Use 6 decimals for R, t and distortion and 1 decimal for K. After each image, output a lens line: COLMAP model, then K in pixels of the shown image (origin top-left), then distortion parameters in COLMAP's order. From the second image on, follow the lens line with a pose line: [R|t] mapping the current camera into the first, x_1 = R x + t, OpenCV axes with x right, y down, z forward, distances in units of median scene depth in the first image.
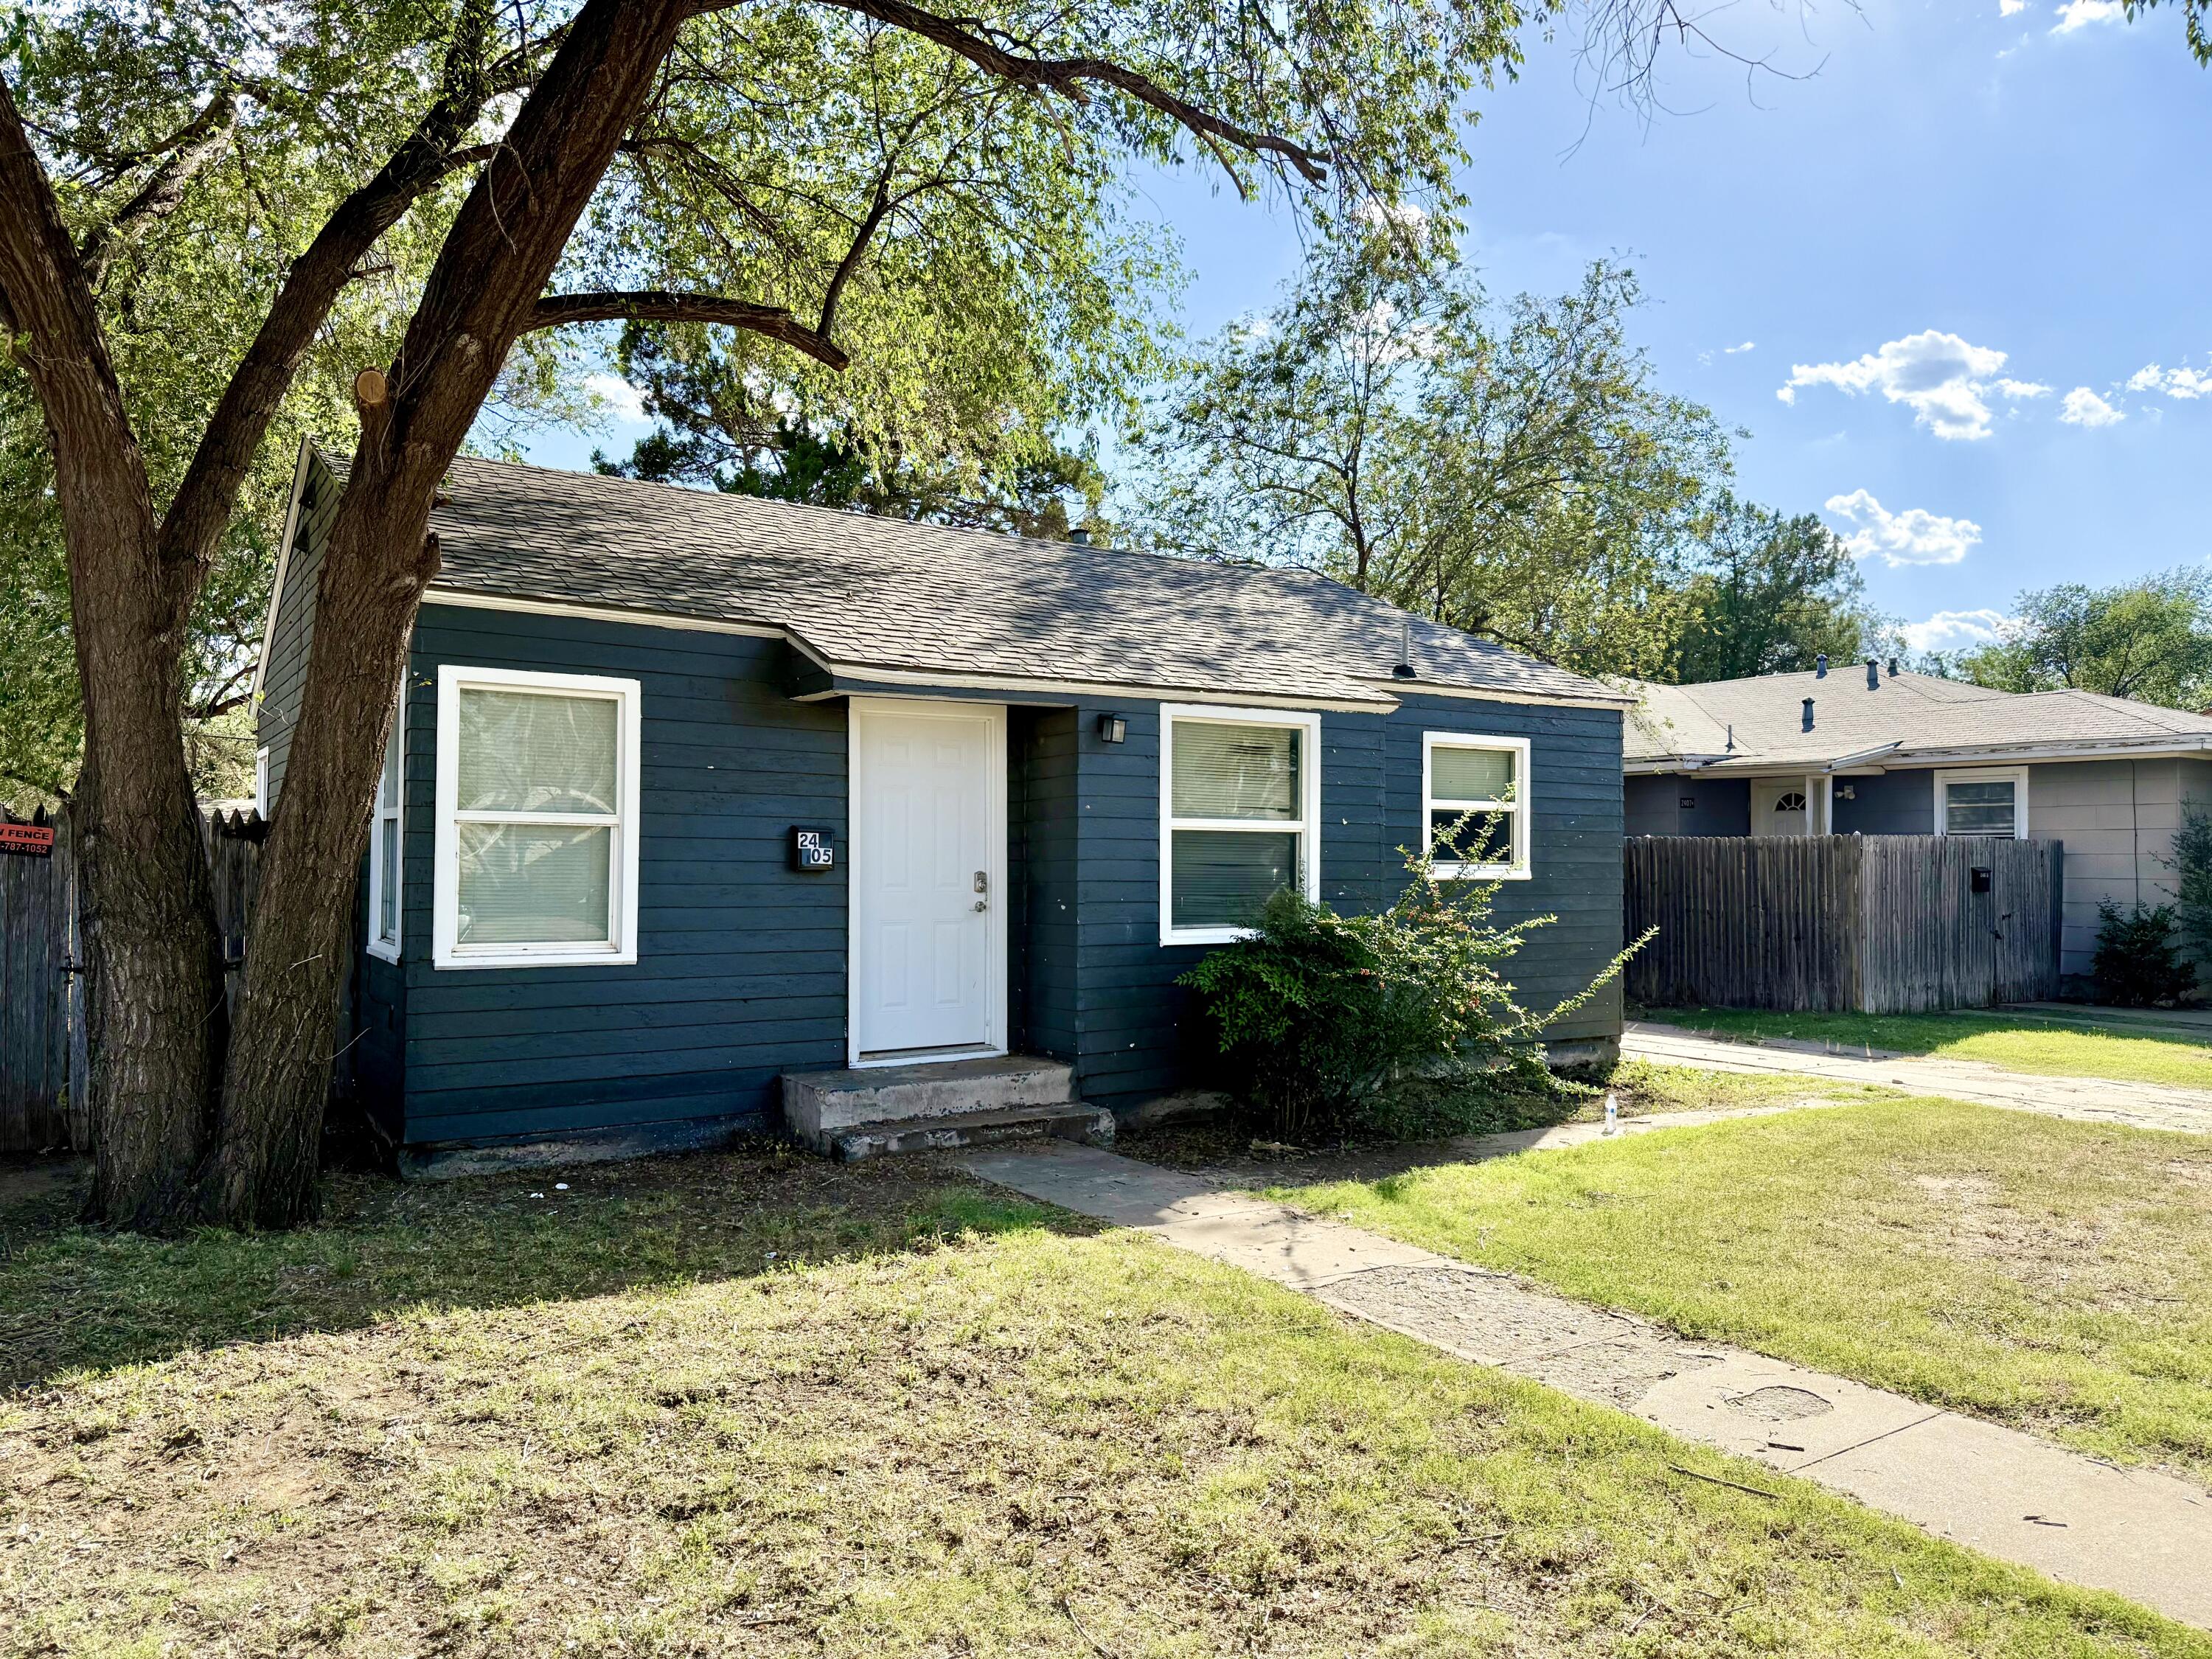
lens RADIAL K [[1569.7, 0, 1114.0], [0, 1569.7, 835.5], [0, 0, 1]] dist [0.077761, -0.075442]
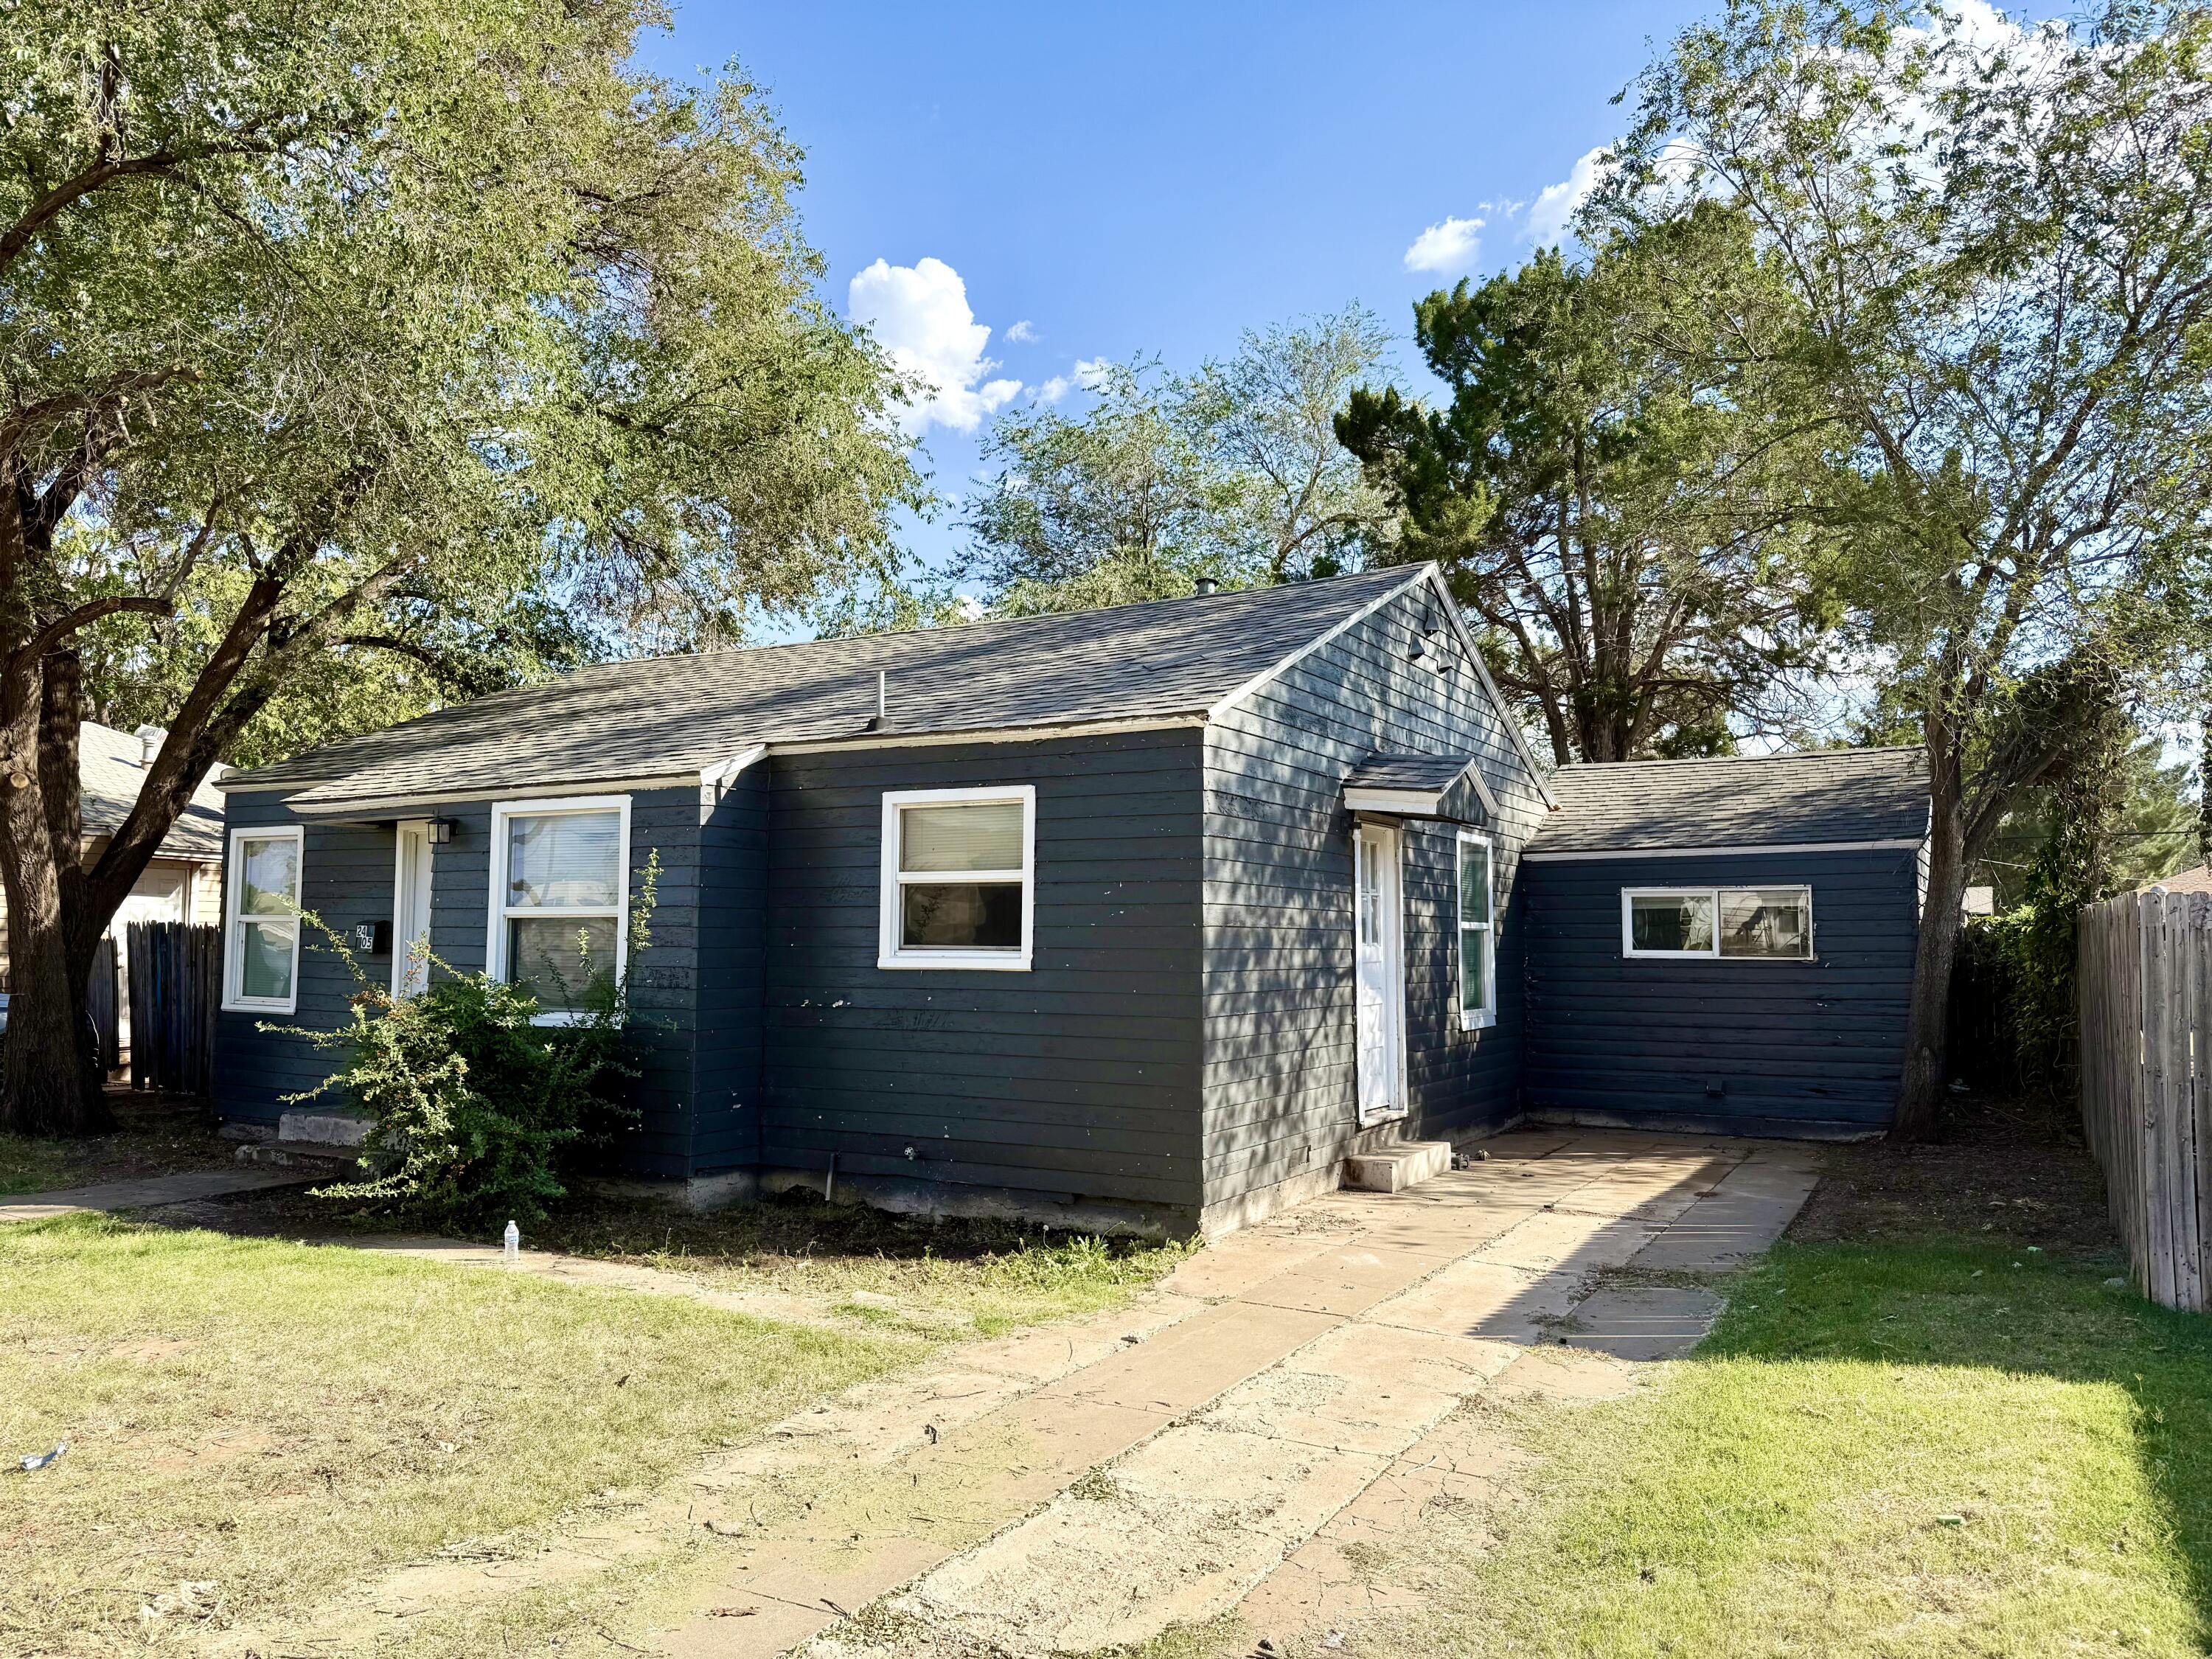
lens RADIAL K [[1569.7, 0, 1107.8], [0, 1569.7, 823.0], [0, 0, 1]] dist [0.077761, -0.075442]
pose [[0.451949, -0.068209, -0.889432, 1.213376], [0.012245, 0.997453, -0.070271, 0.013458], [0.891960, 0.020868, 0.451633, 0.878965]]
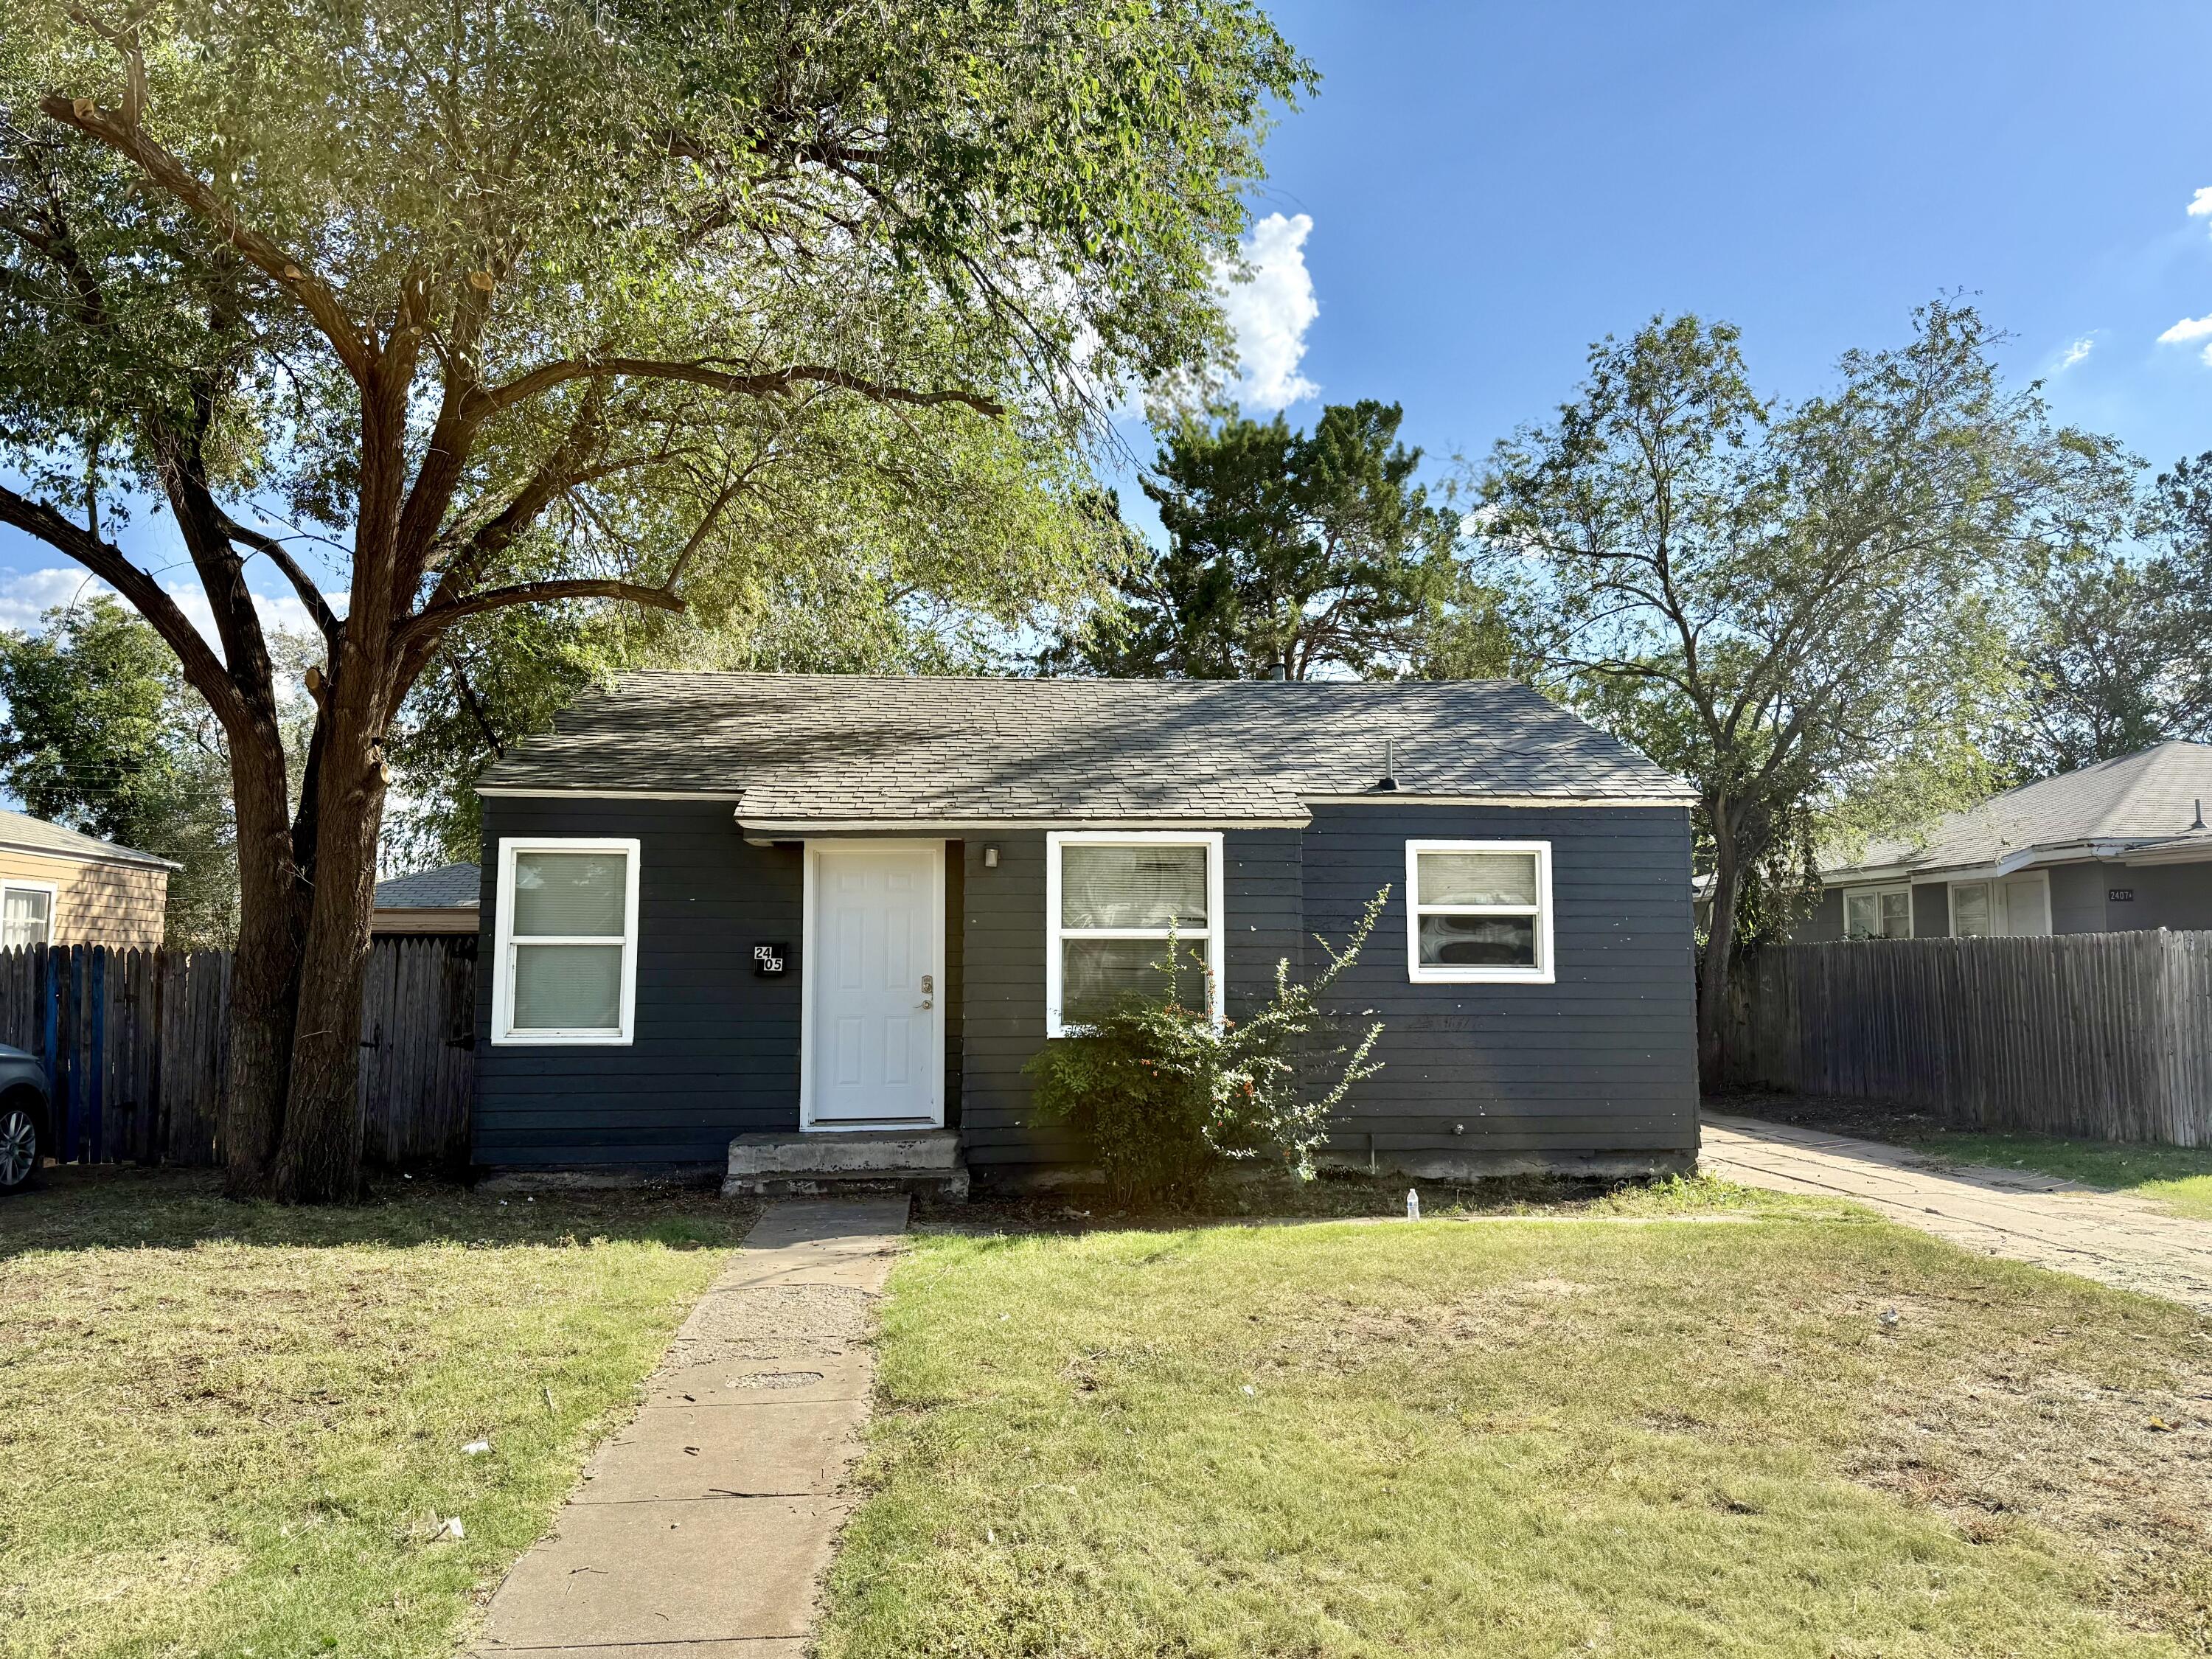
lens RADIAL K [[1569.7, 0, 1096.1], [0, 1569.7, 826.7], [0, 0, 1]] dist [0.077761, -0.075442]
pose [[0.875623, -0.050567, -0.480341, 0.628720], [0.014165, 0.996765, -0.079111, 0.005725], [0.482788, 0.062468, 0.873507, -0.016487]]
